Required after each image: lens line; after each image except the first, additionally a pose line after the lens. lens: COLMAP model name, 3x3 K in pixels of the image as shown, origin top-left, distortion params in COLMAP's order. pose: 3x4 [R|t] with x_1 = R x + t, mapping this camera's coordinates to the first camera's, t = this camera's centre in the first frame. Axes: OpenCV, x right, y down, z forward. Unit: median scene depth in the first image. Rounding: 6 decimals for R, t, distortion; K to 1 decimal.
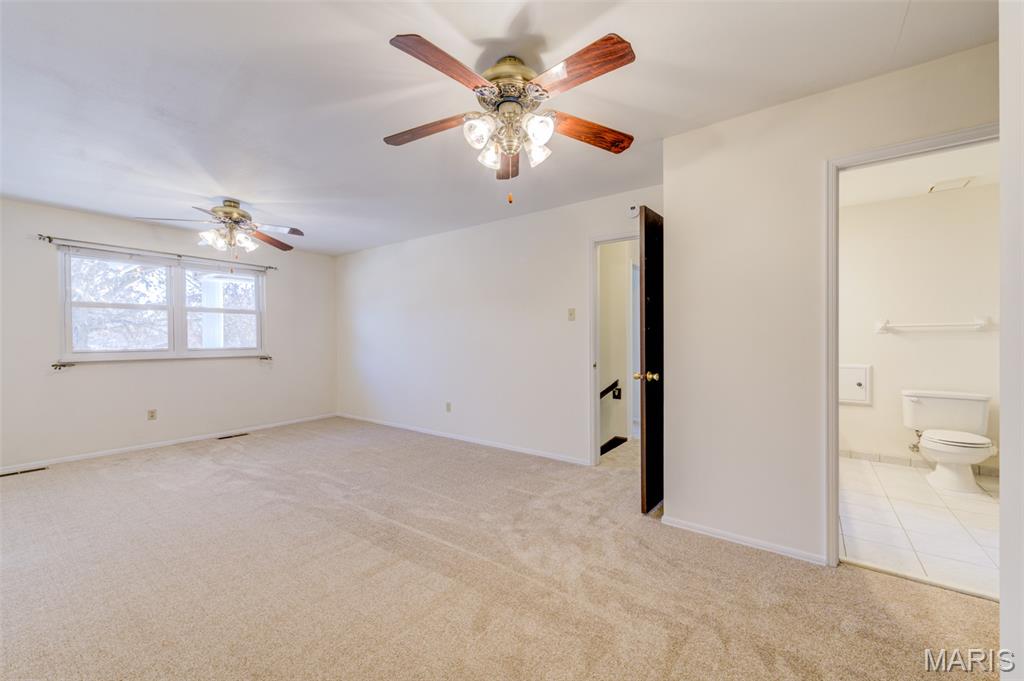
lens RADIAL K [[408.6, 0, 512.4], [0, 408.6, 341.9], [0, 0, 1]] dist [-0.000688, -0.000373]
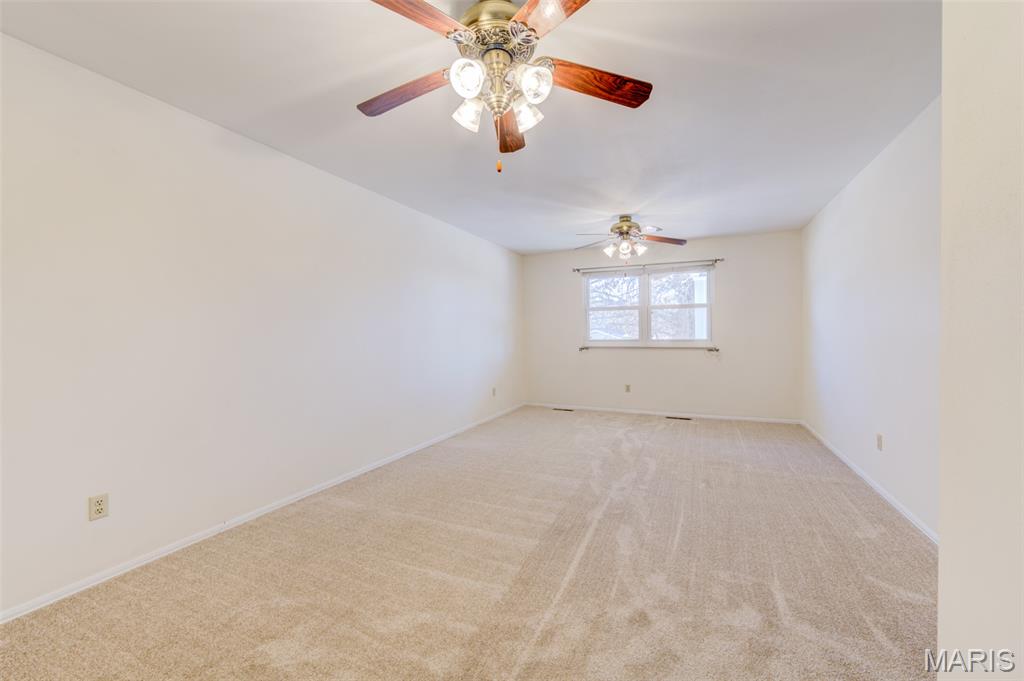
lens RADIAL K [[408.6, 0, 511.3], [0, 408.6, 339.0], [0, 0, 1]] dist [-0.000688, -0.000373]
pose [[0.197534, 0.016008, -0.980165, 0.424539], [-0.000779, 0.999869, 0.016173, -0.005637], [0.980296, -0.002431, 0.197521, 0.437685]]
